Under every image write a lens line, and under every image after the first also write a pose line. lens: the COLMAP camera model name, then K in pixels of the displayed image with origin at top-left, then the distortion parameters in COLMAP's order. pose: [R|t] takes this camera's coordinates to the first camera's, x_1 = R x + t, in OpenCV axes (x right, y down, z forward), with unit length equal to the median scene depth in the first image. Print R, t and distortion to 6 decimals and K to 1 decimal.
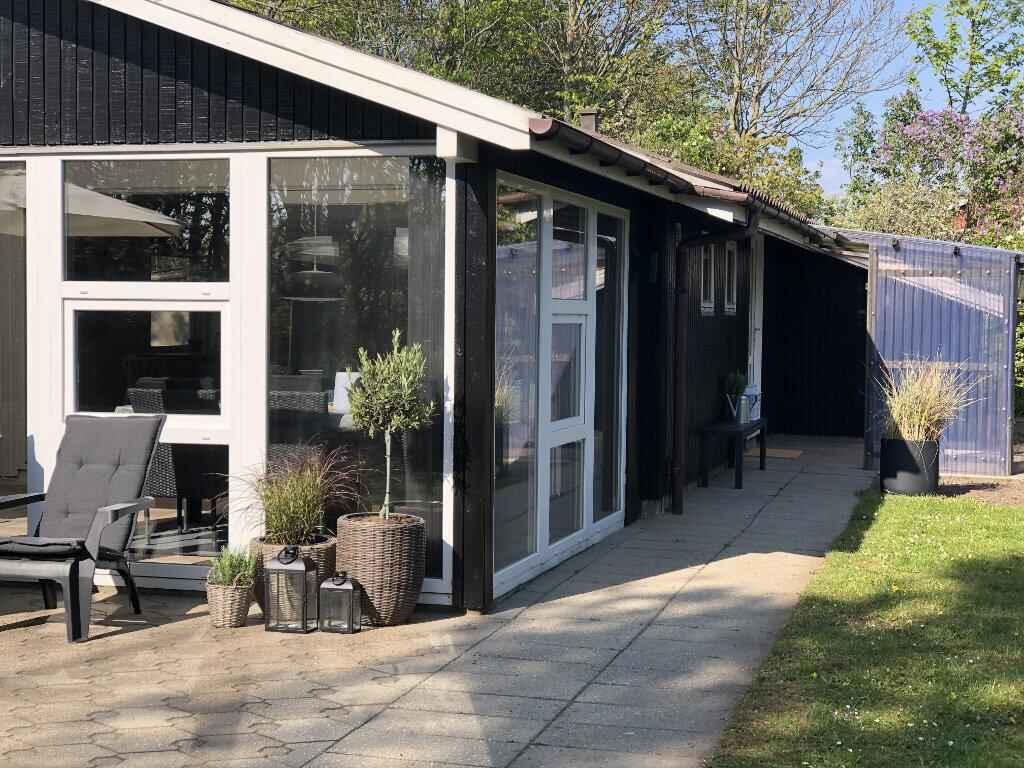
lens RADIAL K [[1676.6, 0, 510.2], [0, 1676.6, 378.0], [0, 0, 1]] dist [0.098179, 0.000000]
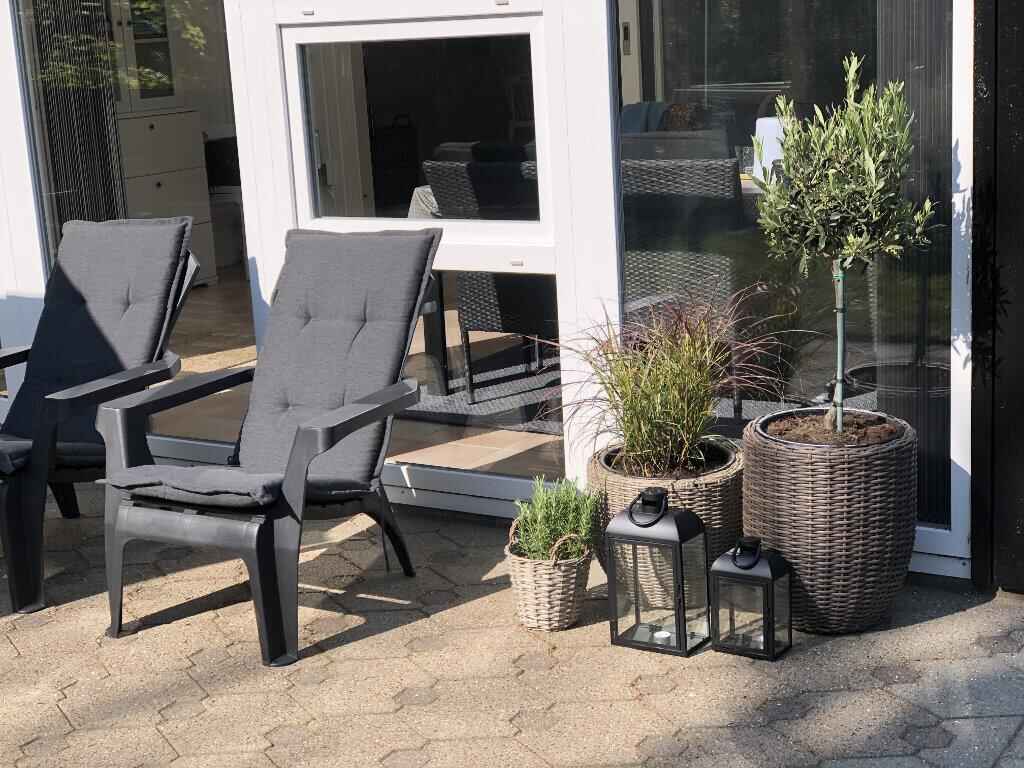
lens RADIAL K [[1676.6, 0, 507.7], [0, 1676.6, 378.3], [0, 0, 1]] dist [0.098179, 0.000000]
pose [[0.960159, -0.001098, -0.279452, -0.026407], [0.053589, 0.982157, 0.180267, -0.030666], [0.274267, -0.188061, 0.943086, 0.485745]]
